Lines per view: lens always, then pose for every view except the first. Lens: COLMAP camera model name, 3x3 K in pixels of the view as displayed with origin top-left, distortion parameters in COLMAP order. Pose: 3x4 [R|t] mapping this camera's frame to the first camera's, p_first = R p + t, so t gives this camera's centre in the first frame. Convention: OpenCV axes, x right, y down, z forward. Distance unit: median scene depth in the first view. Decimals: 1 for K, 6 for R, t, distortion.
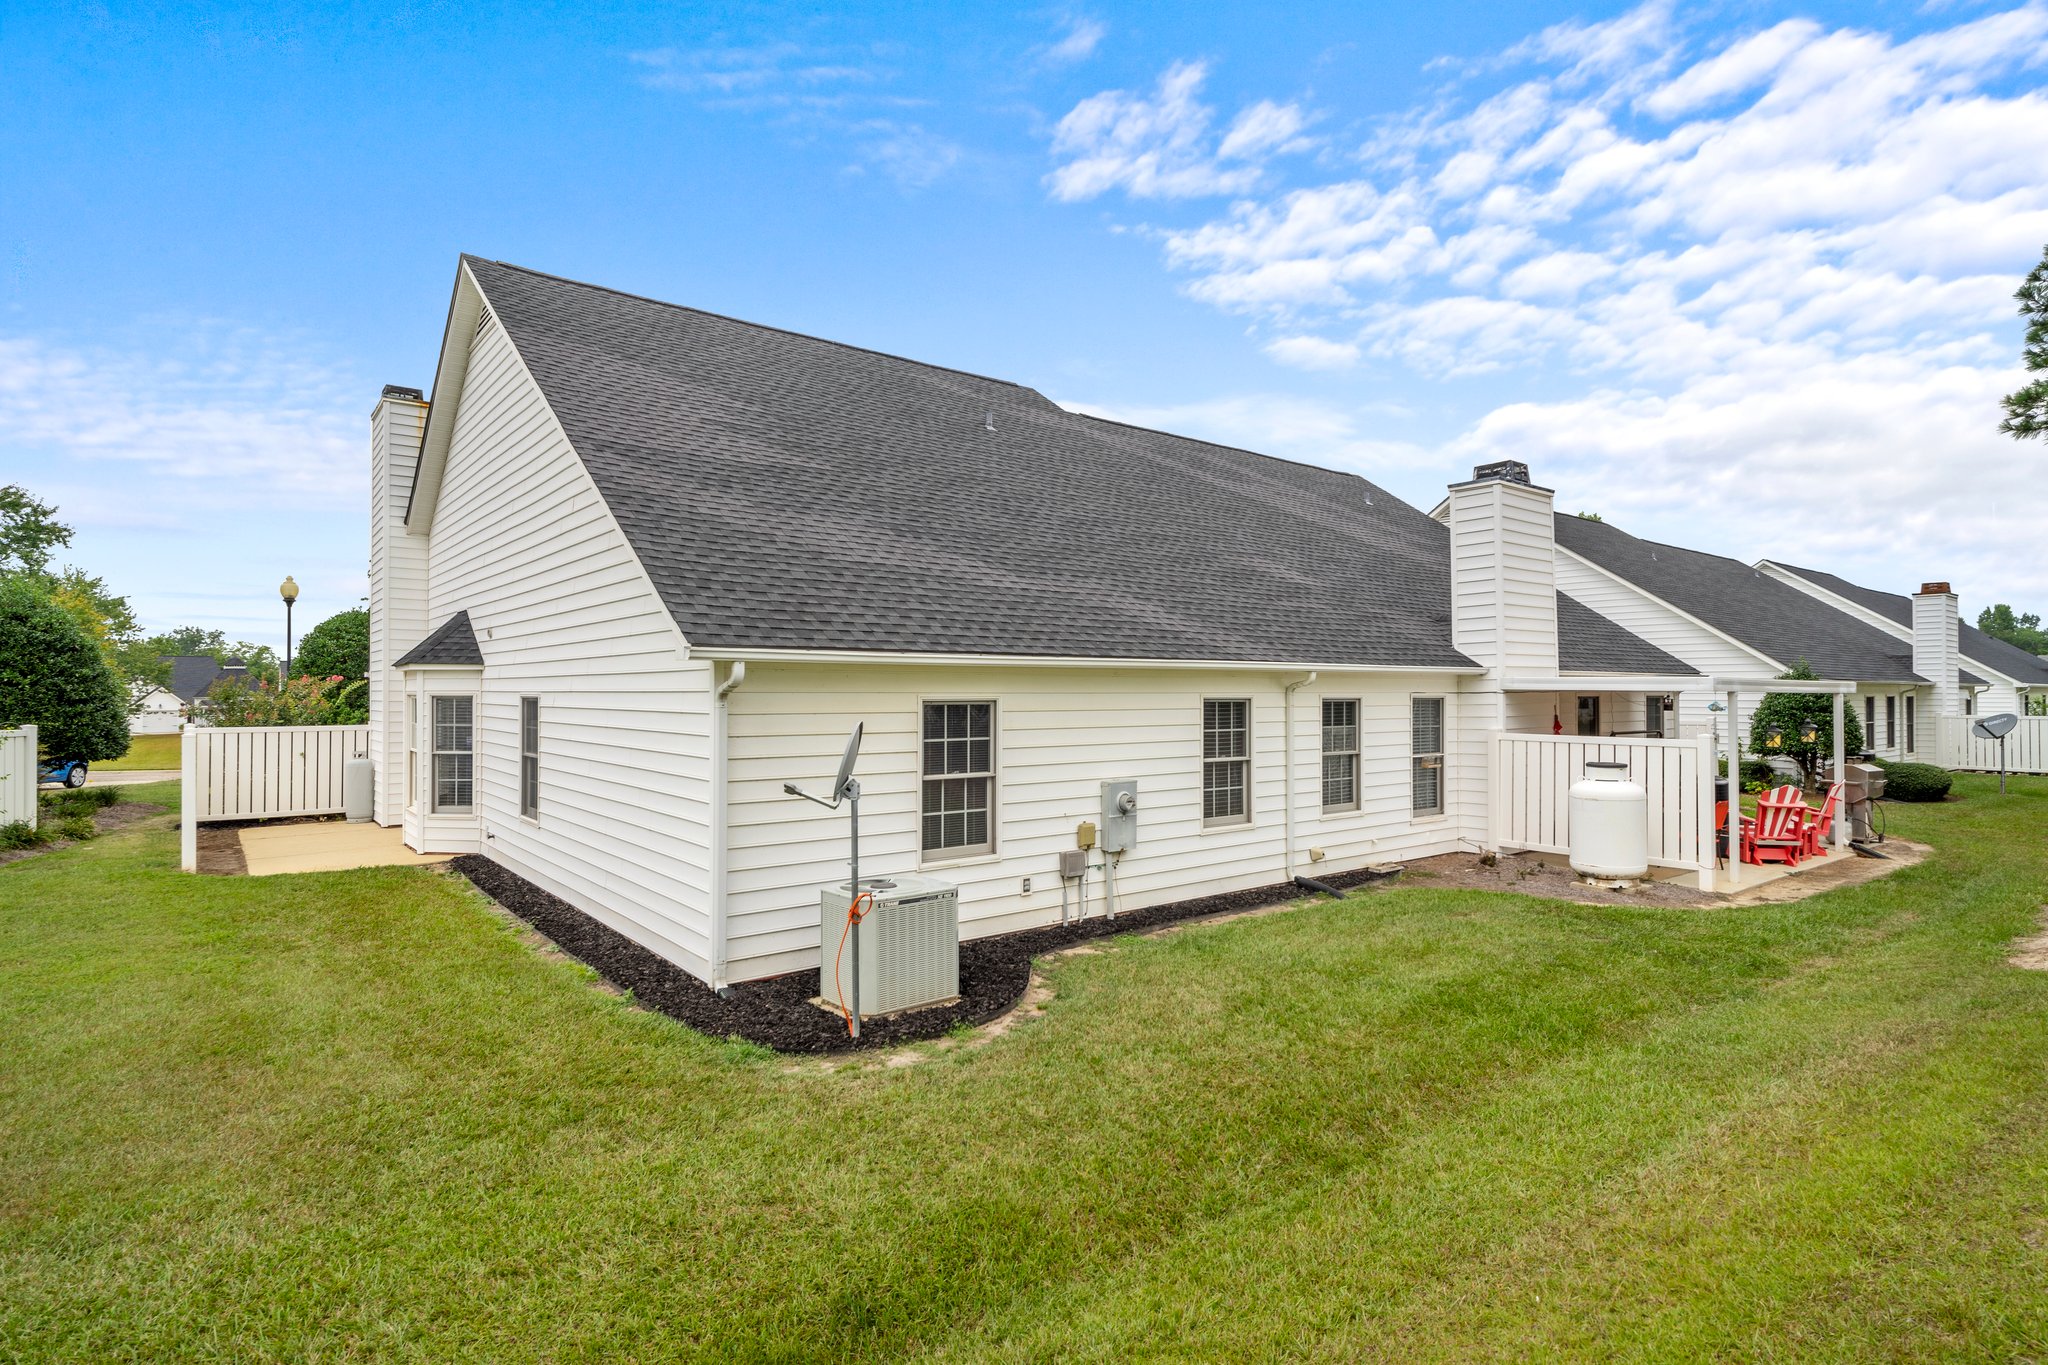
lens RADIAL K [[1041.7, 0, 1034.9], [0, 1041.7, 689.3], [0, 0, 1]] dist [0.013985, 0.000048]
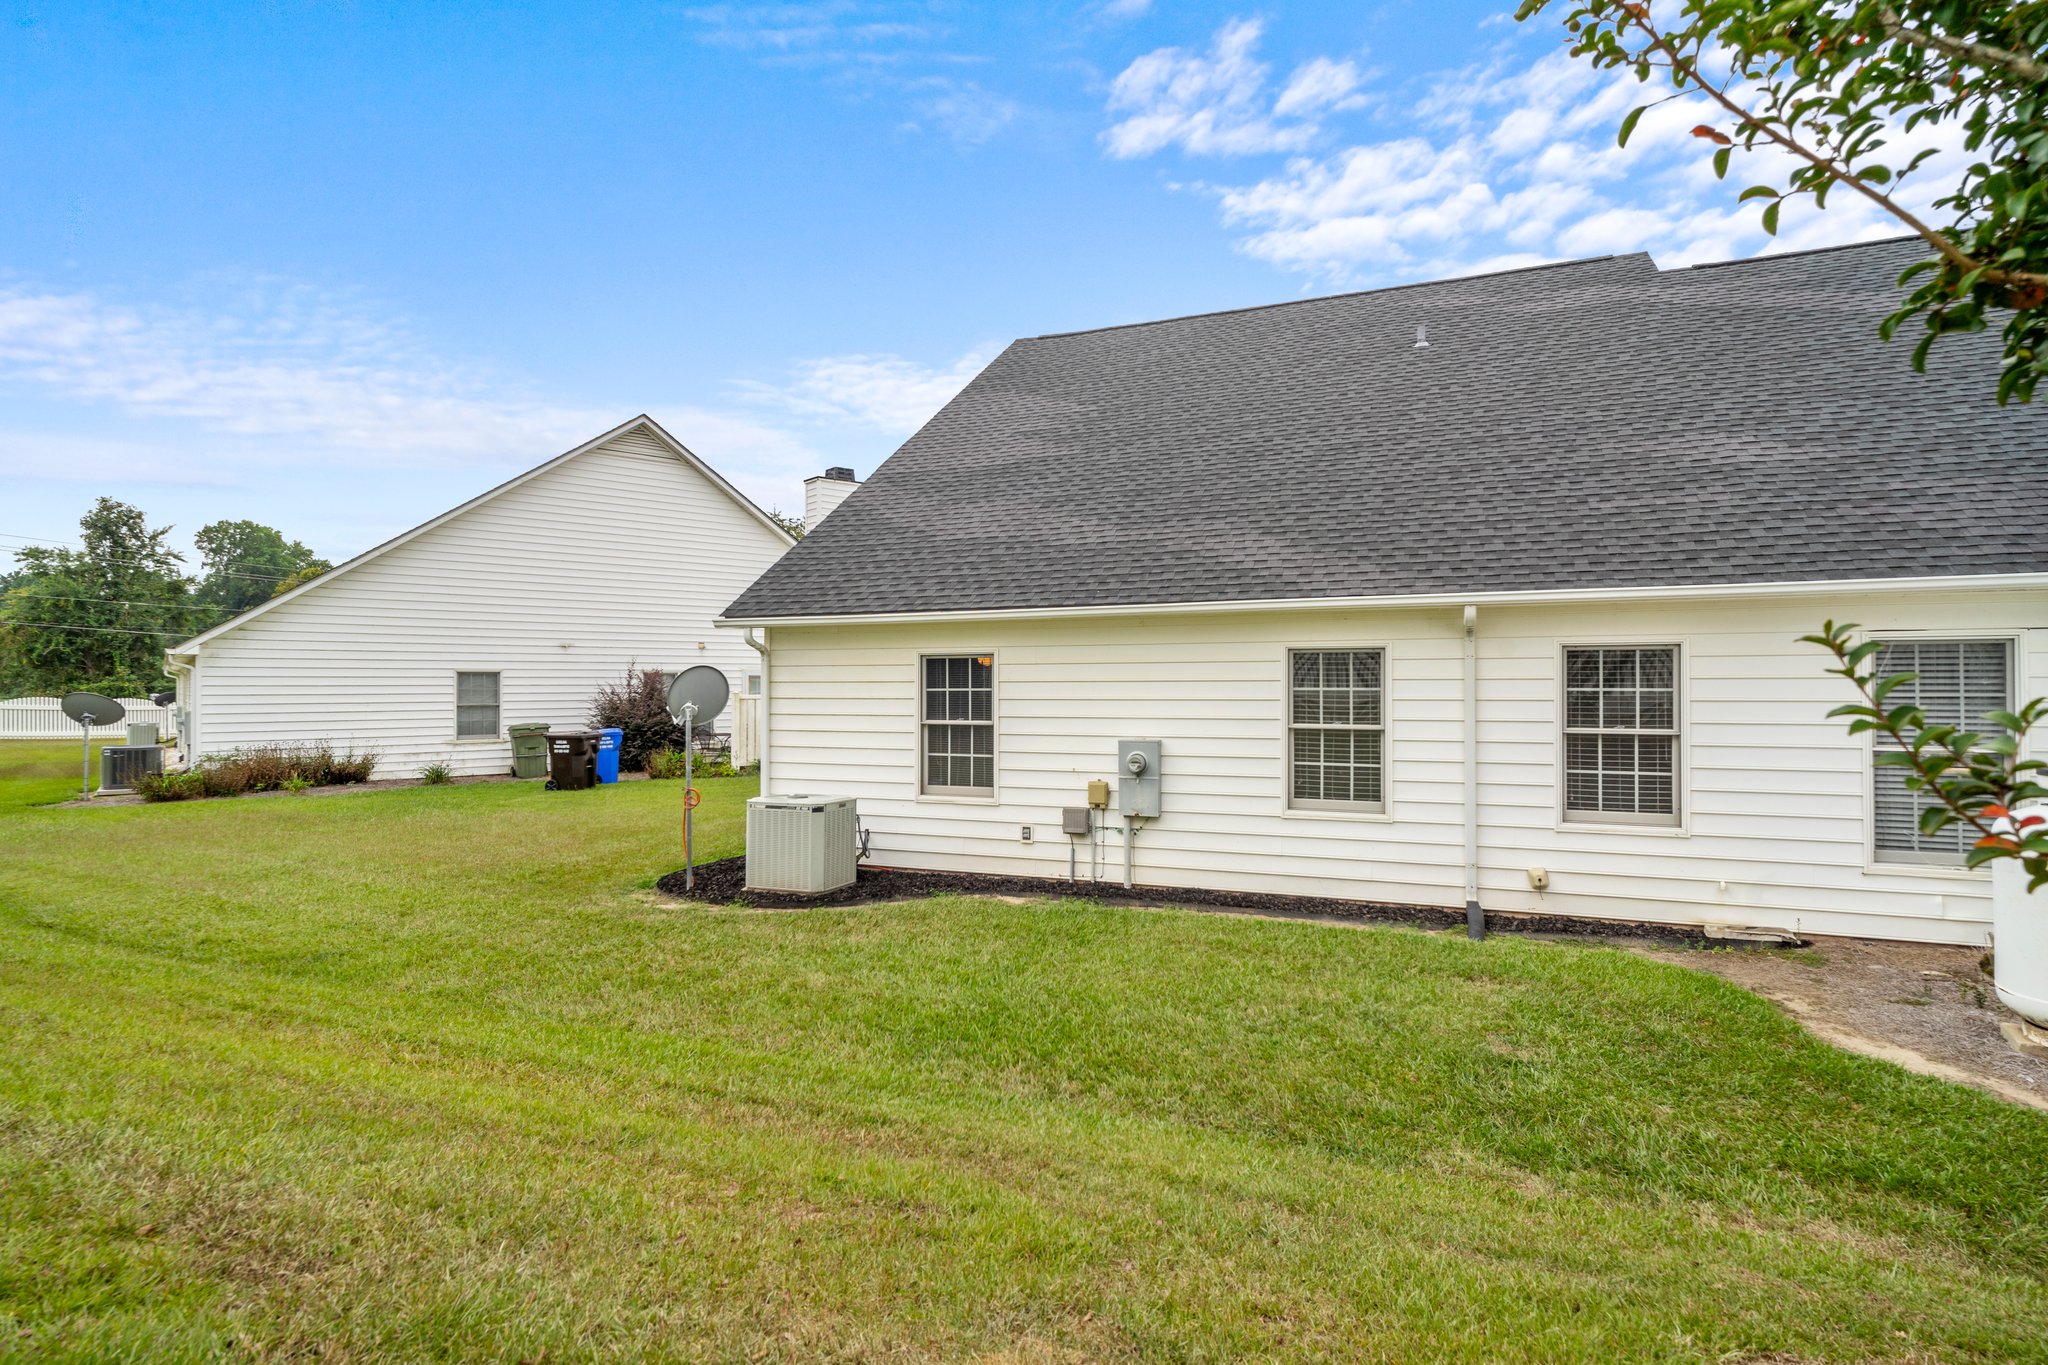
lens RADIAL K [[1041.7, 0, 1034.9], [0, 1041.7, 689.3], [0, 0, 1]] dist [0.013985, 0.000048]
pose [[0.491525, -0.000738, -0.870863, 0.770911], [0.003380, 0.999994, 0.001061, 0.038992], [0.870857, -0.003465, 0.491525, 0.435275]]
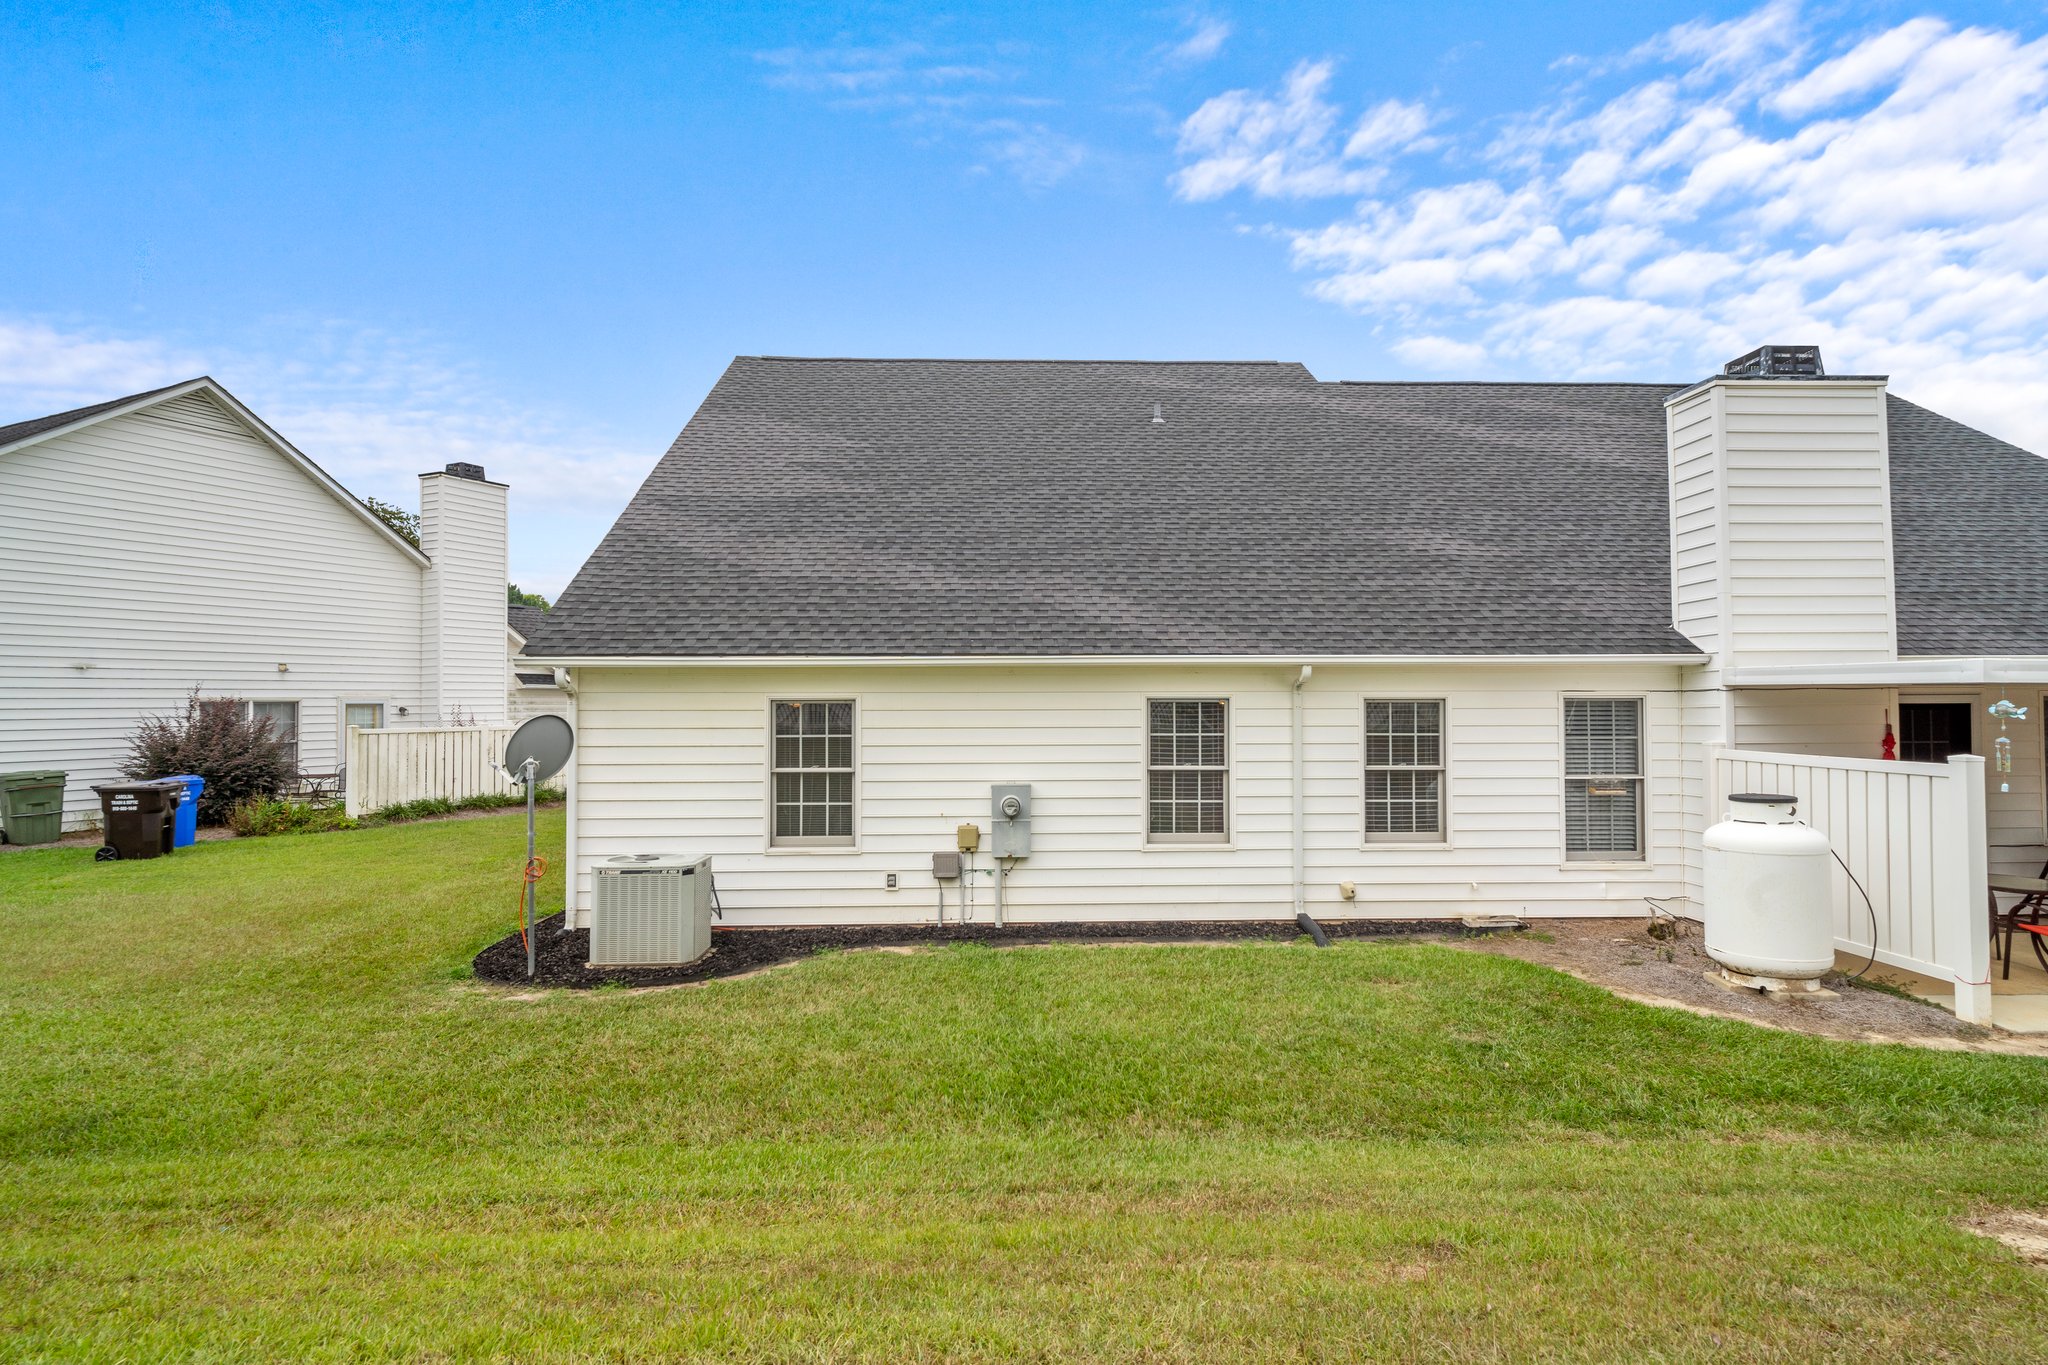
lens RADIAL K [[1041.7, 0, 1034.9], [0, 1041.7, 689.3], [0, 0, 1]] dist [0.013985, 0.000048]
pose [[0.804955, -0.010310, -0.593246, 0.617022], [0.004076, 0.999922, -0.011848, 0.011500], [0.593321, 0.007119, 0.804934, 0.225041]]
